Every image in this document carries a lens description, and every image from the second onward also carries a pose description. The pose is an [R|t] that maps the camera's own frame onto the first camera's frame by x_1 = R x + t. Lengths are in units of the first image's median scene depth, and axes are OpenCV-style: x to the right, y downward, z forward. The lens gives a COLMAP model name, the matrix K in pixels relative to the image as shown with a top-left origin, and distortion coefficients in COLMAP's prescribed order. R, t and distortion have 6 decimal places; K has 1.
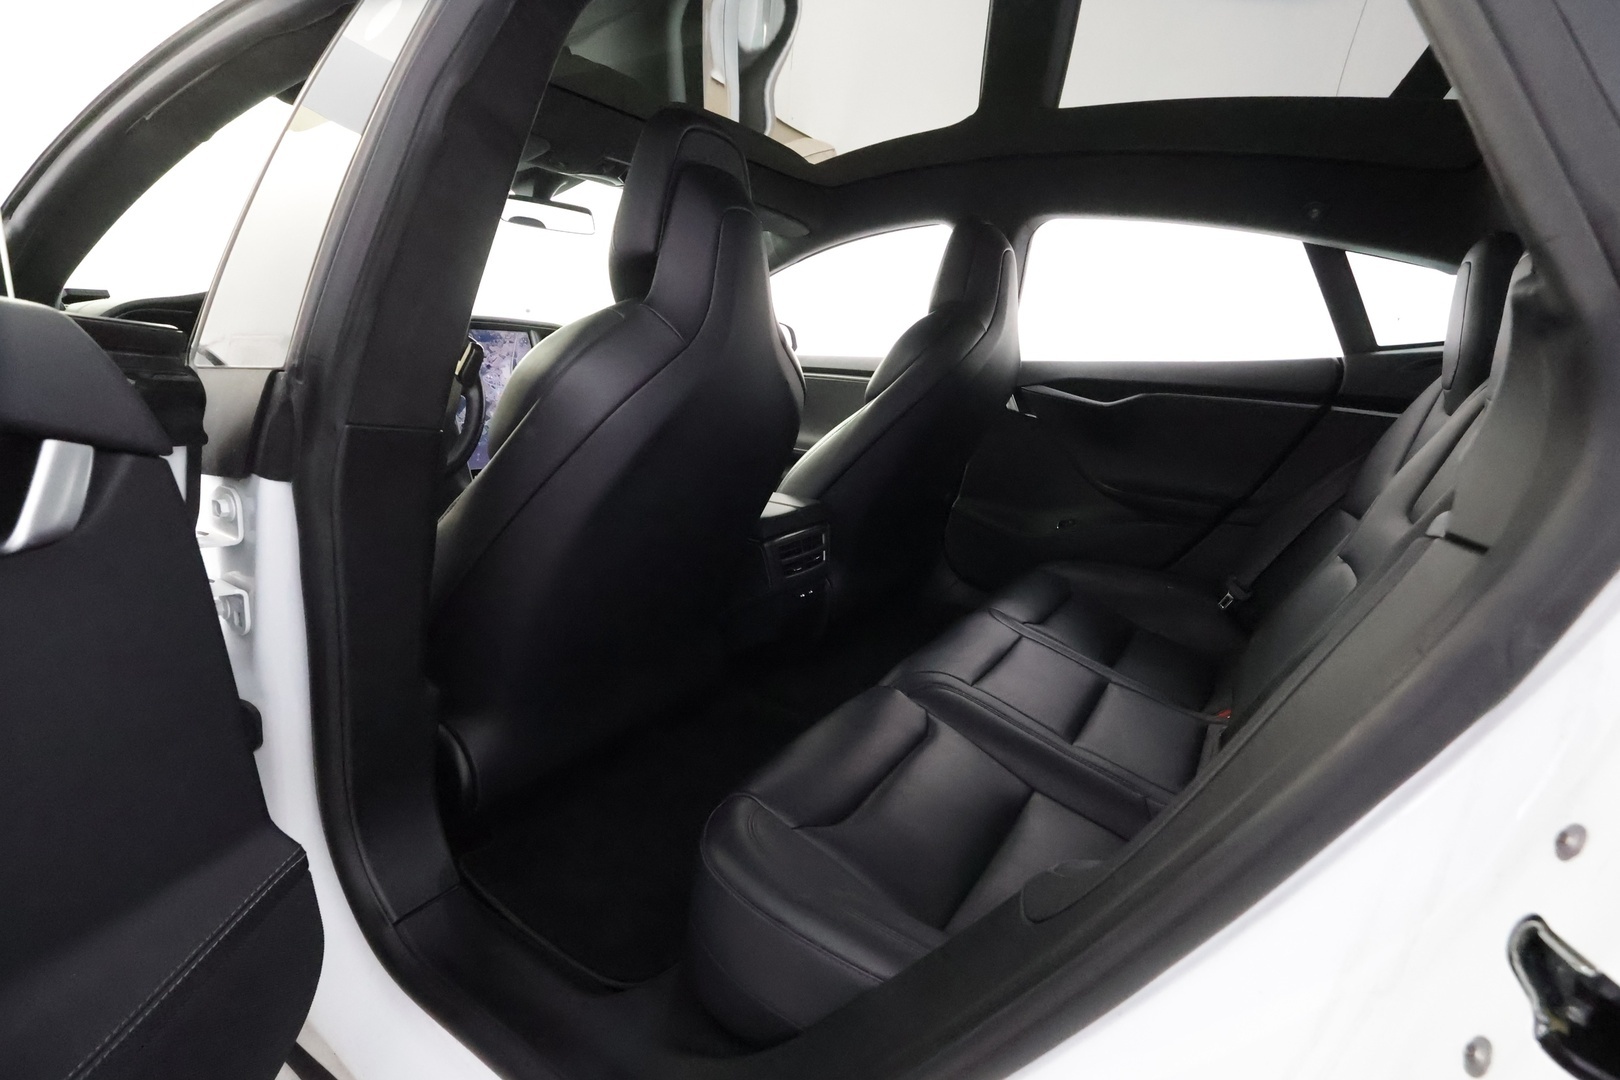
lens RADIAL K [[727.0, 0, 811.8], [0, 727.0, 541.8], [0, 0, 1]] dist [-0.000741, -0.000256]
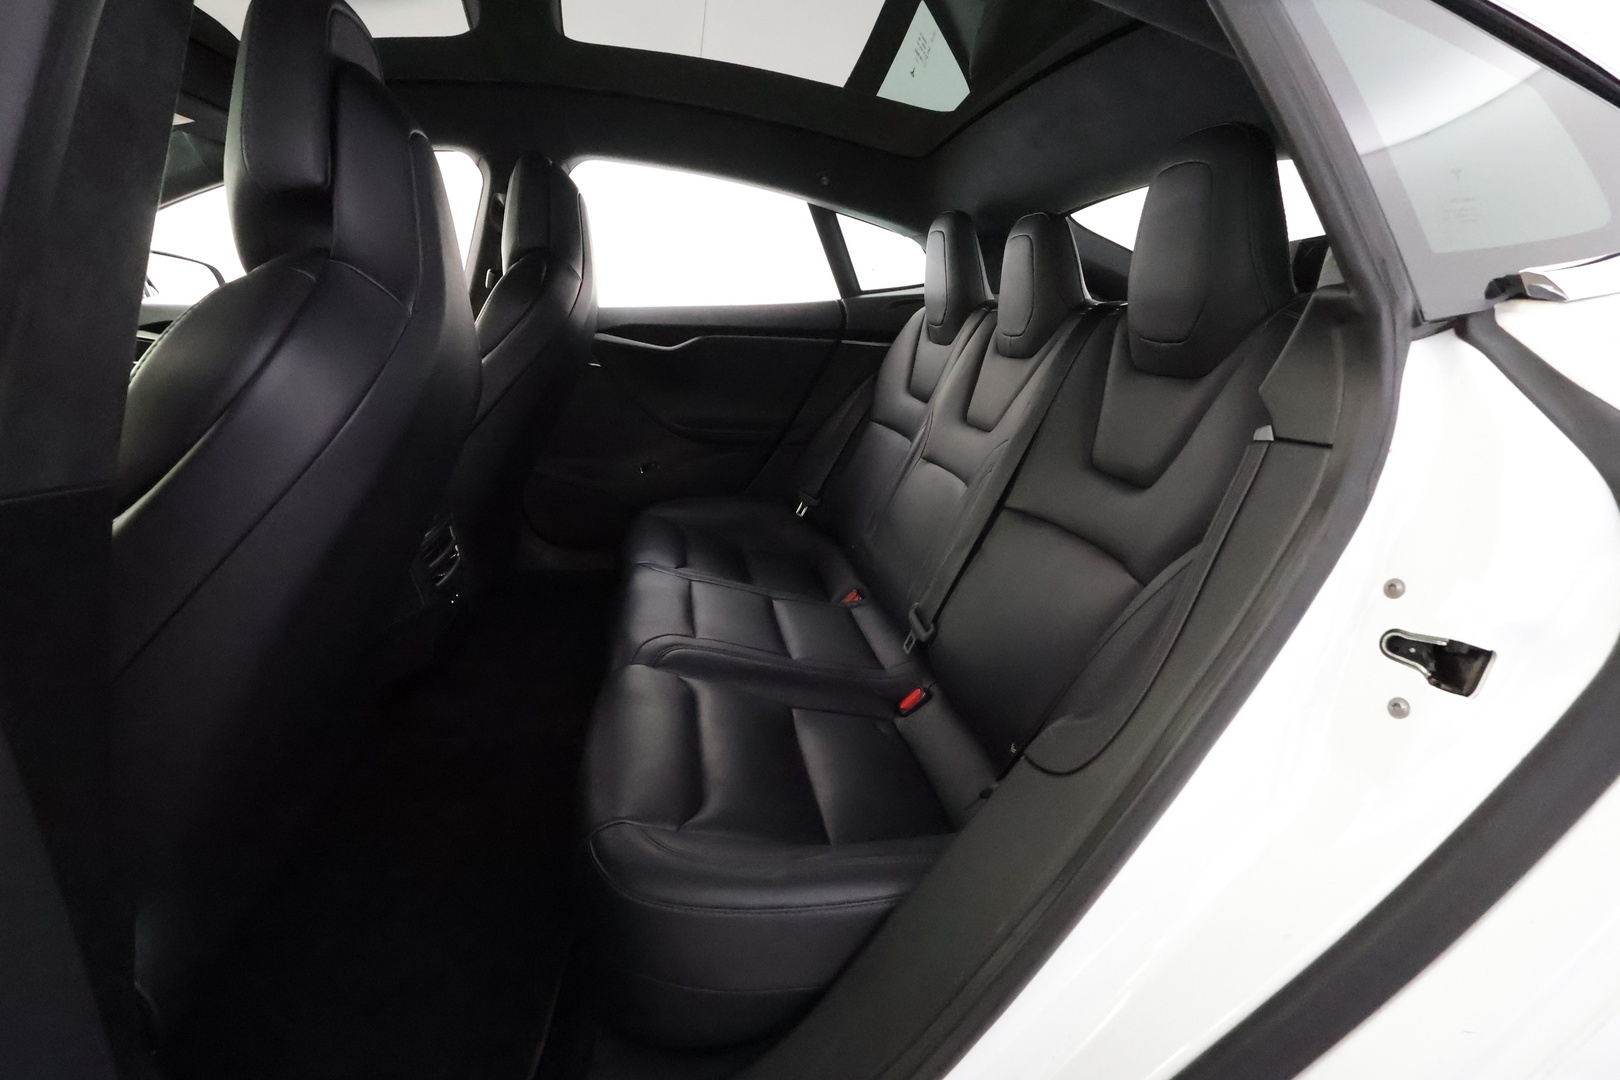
lens RADIAL K [[727.0, 0, 811.8], [0, 727.0, 541.8], [0, 0, 1]] dist [-0.000741, -0.000256]
pose [[0.744718, -0.229140, 0.626809, -0.196381], [0.176914, 0.973391, 0.145644, -0.040311], [-0.643503, 0.002427, 0.765440, 0.075758]]
